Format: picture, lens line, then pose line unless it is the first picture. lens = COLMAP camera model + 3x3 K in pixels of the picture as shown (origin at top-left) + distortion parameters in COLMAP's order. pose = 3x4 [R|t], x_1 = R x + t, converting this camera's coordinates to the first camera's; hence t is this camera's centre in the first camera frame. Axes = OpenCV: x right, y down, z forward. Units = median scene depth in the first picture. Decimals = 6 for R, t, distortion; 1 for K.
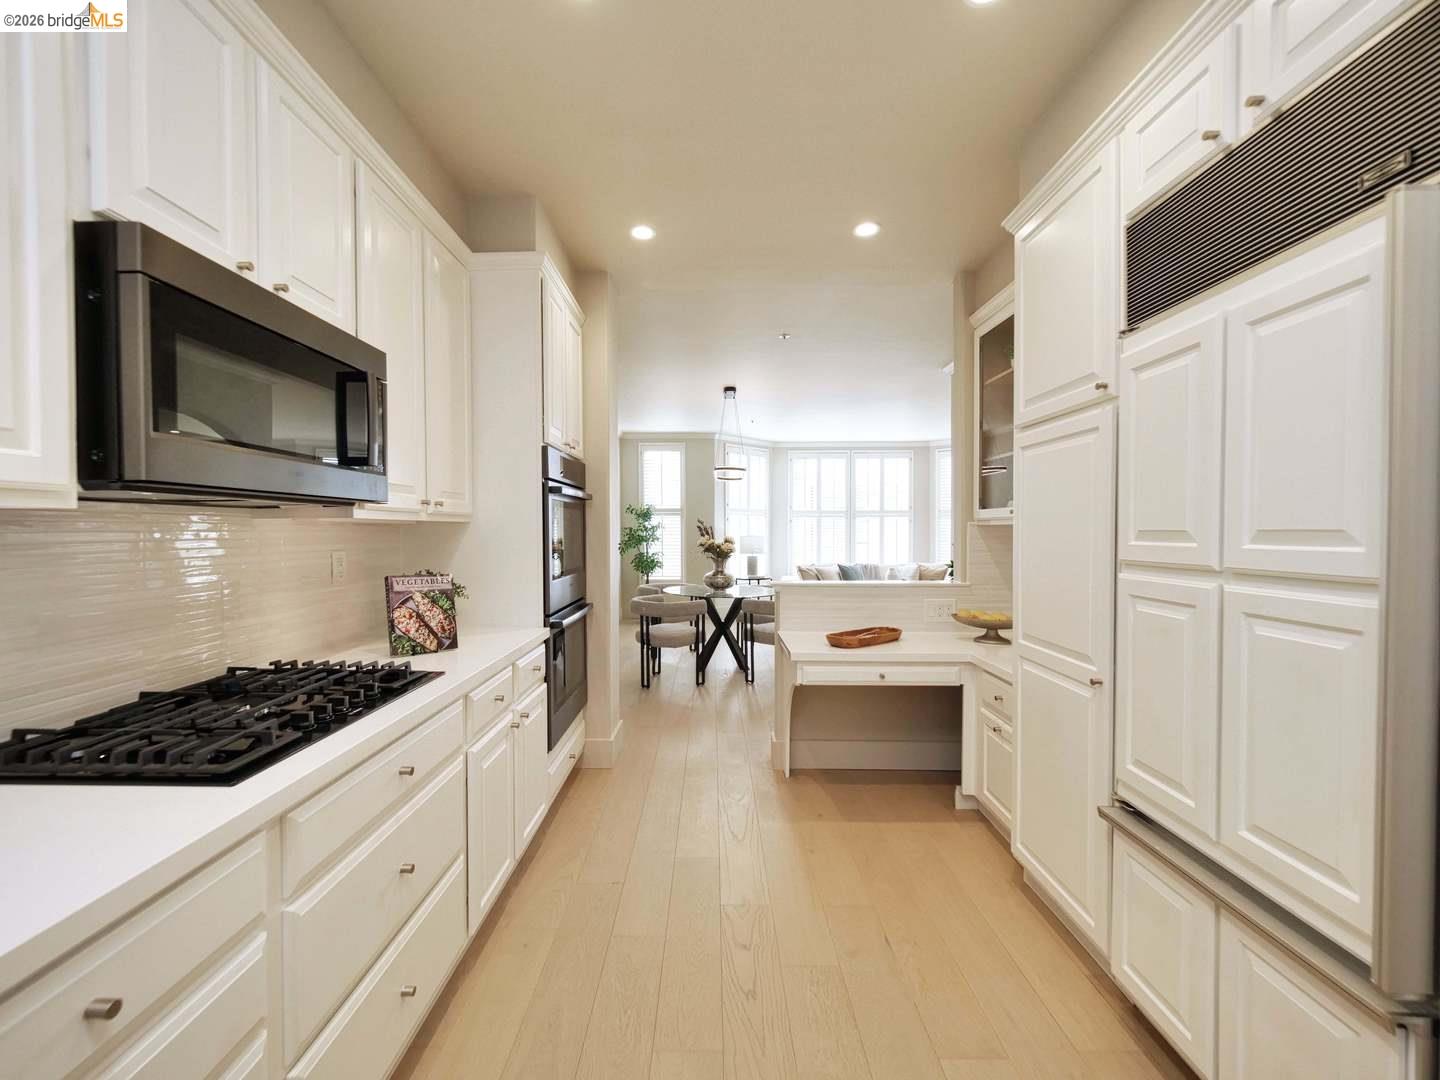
lens RADIAL K [[614.3, 0, 706.9], [0, 614.3, 533.8], [0, 0, 1]] dist [-0.008421, 0.002081]
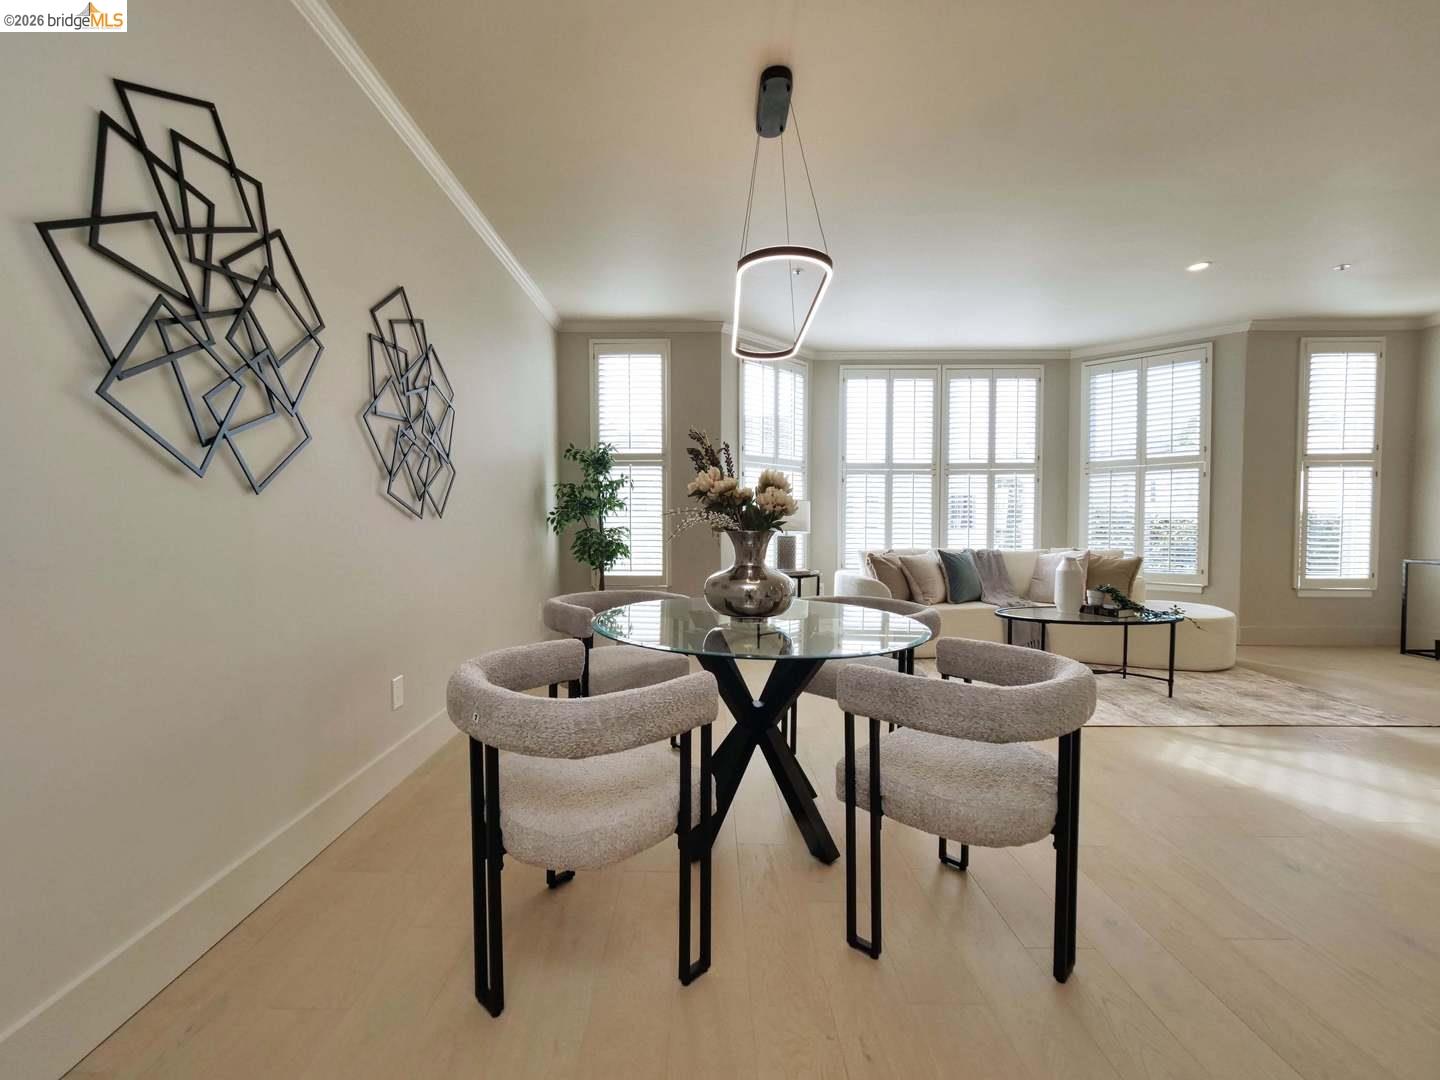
lens RADIAL K [[614.3, 0, 701.2], [0, 614.3, 536.8], [0, 0, 1]] dist [-0.008421, 0.002081]
pose [[0.999992, 0.003198, -0.002330, -0.004377], [-0.003137, 0.999663, 0.025774, 0.023403], [0.002412, -0.025766, 0.999665, 0.436077]]
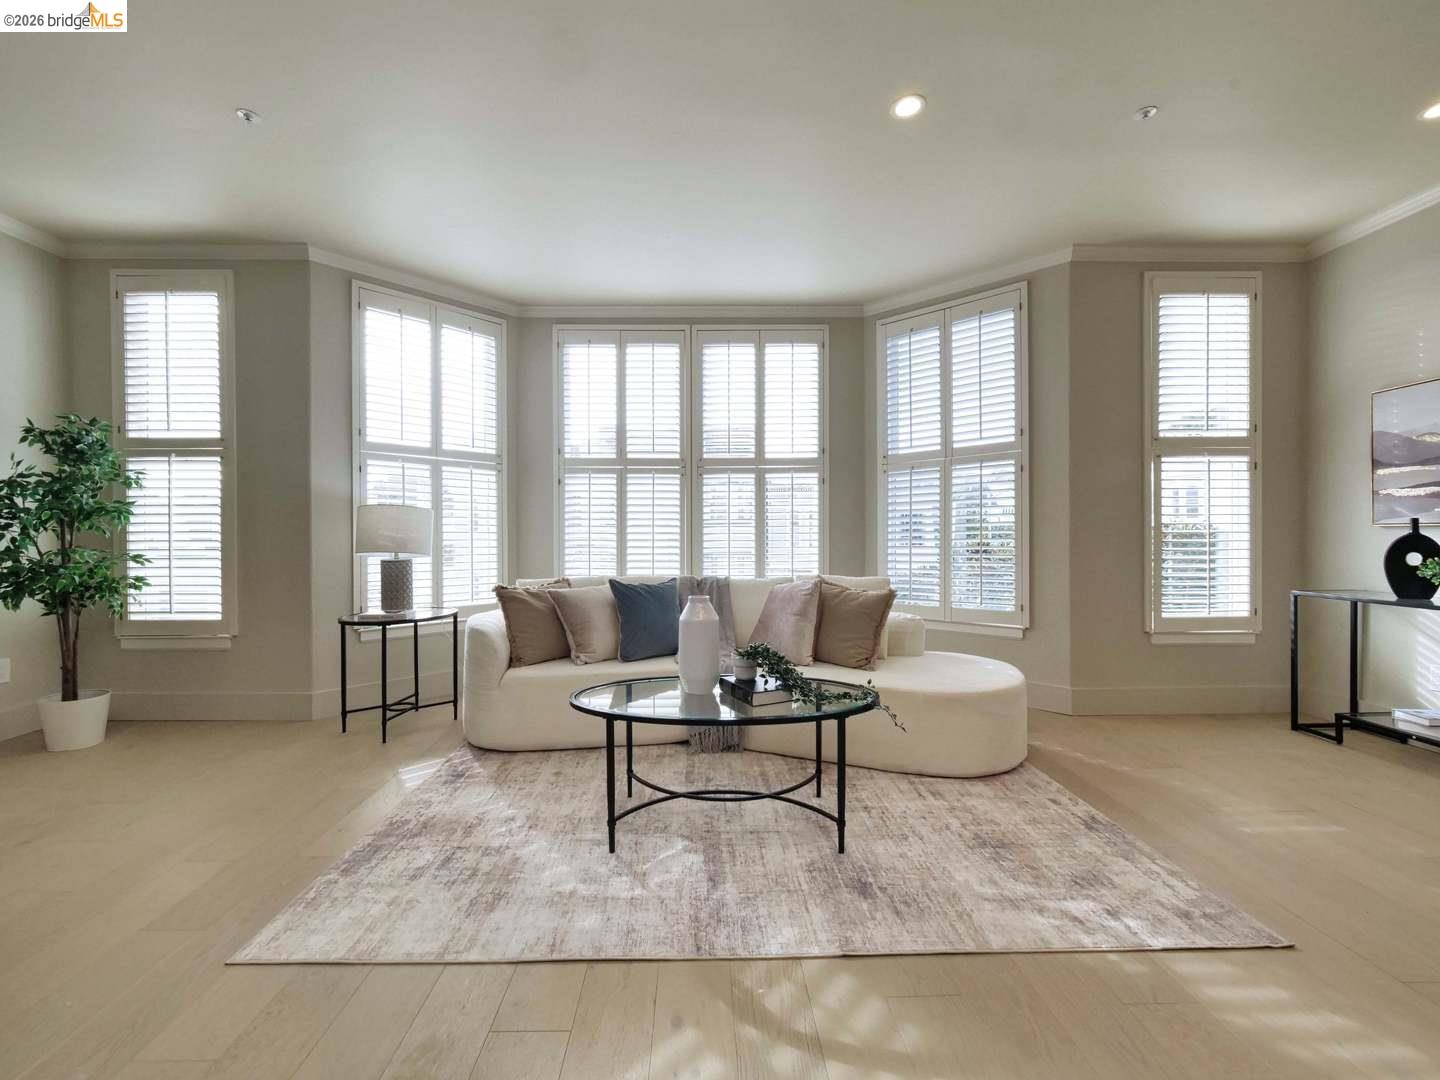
lens RADIAL K [[614.3, 0, 703.0], [0, 614.3, 539.8], [0, 0, 1]] dist [-0.008421, 0.002081]
pose [[0.999655, -0.001387, 0.026225, 0.263970], [0.001371, 0.999999, 0.000614, 0.024664], [-0.026225, -0.000578, 0.999656, 0.626680]]
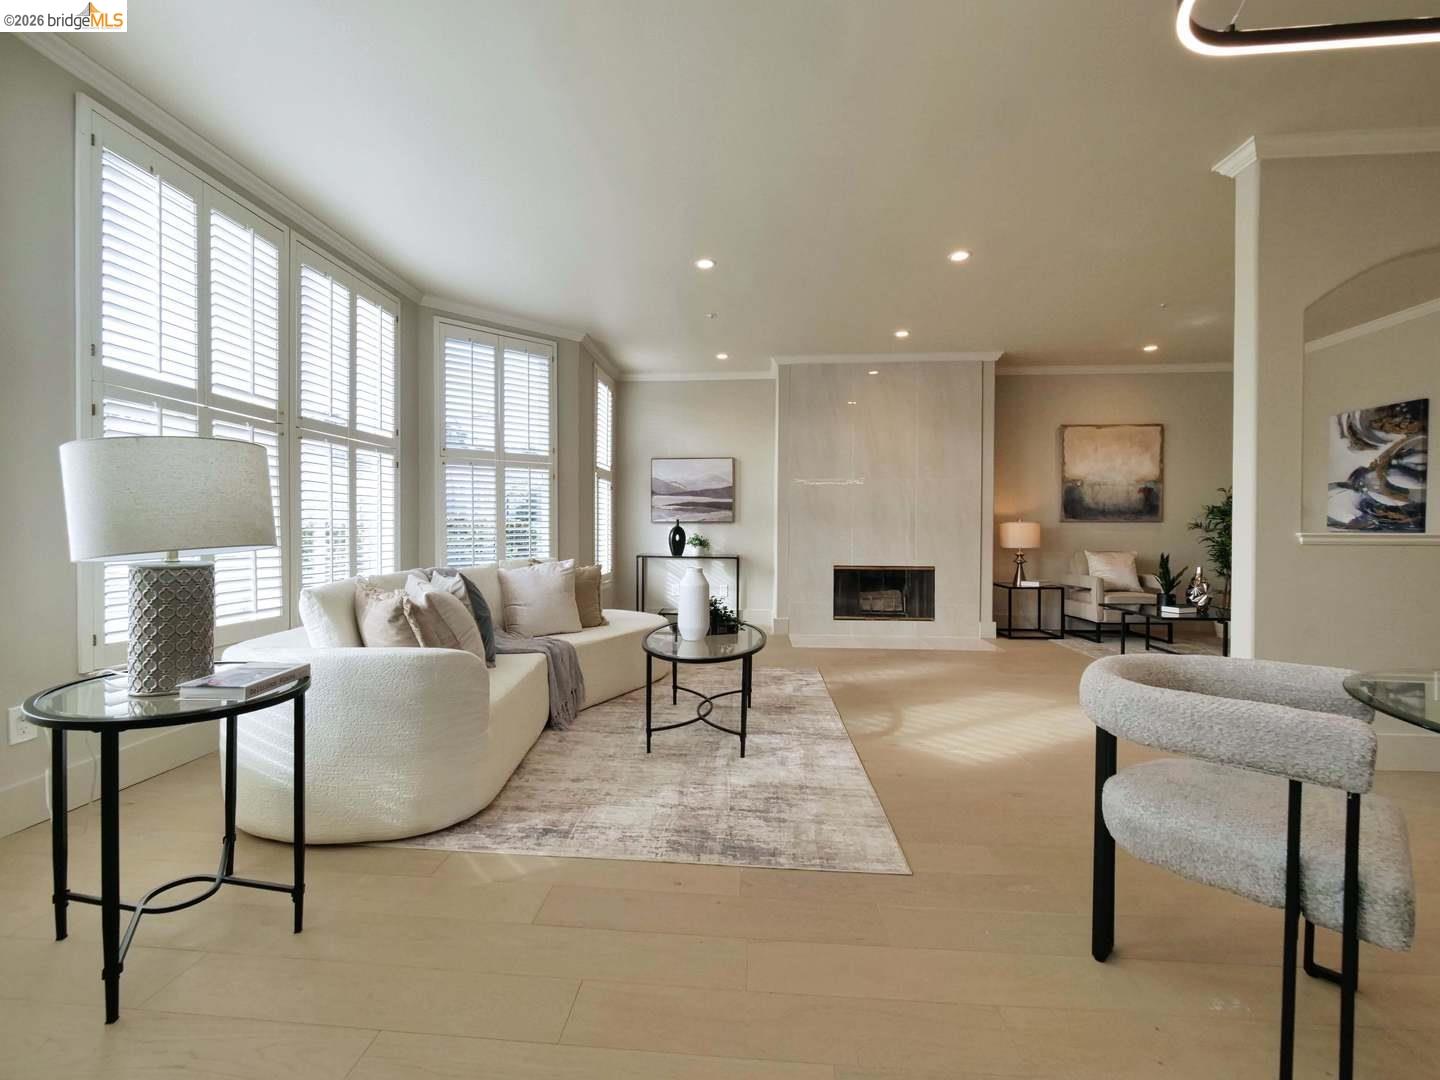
lens RADIAL K [[614.3, 0, 708.1], [0, 614.3, 536.6], [0, 0, 1]] dist [-0.008421, 0.002081]
pose [[0.063062, -0.009028, 0.997969, -0.087167], [-0.001573, 0.999957, 0.009145, 0.027590], [-0.998008, -0.002146, 0.063045, 0.864791]]
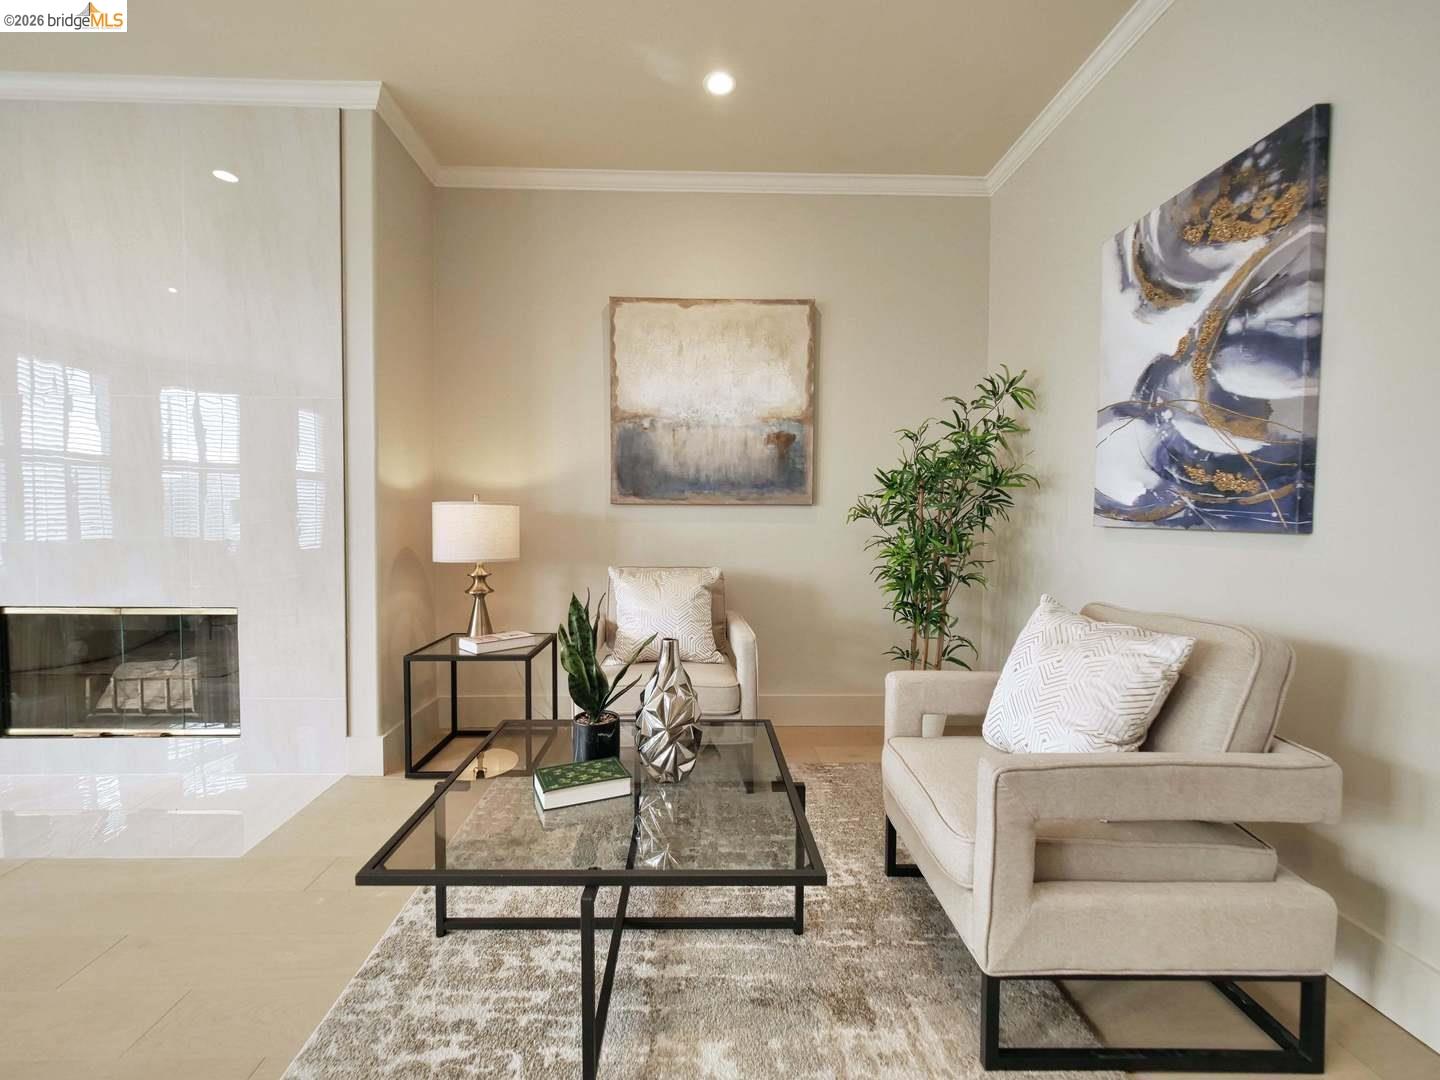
lens RADIAL K [[614.3, 0, 707.1], [0, 614.3, 538.0], [0, 0, 1]] dist [-0.008421, 0.002081]
pose [[-0.034919, -0.027226, 0.999019, 0.320979], [-0.005920, 0.999617, 0.027035, 0.025602], [-0.999373, -0.004970, -0.035066, 0.446832]]
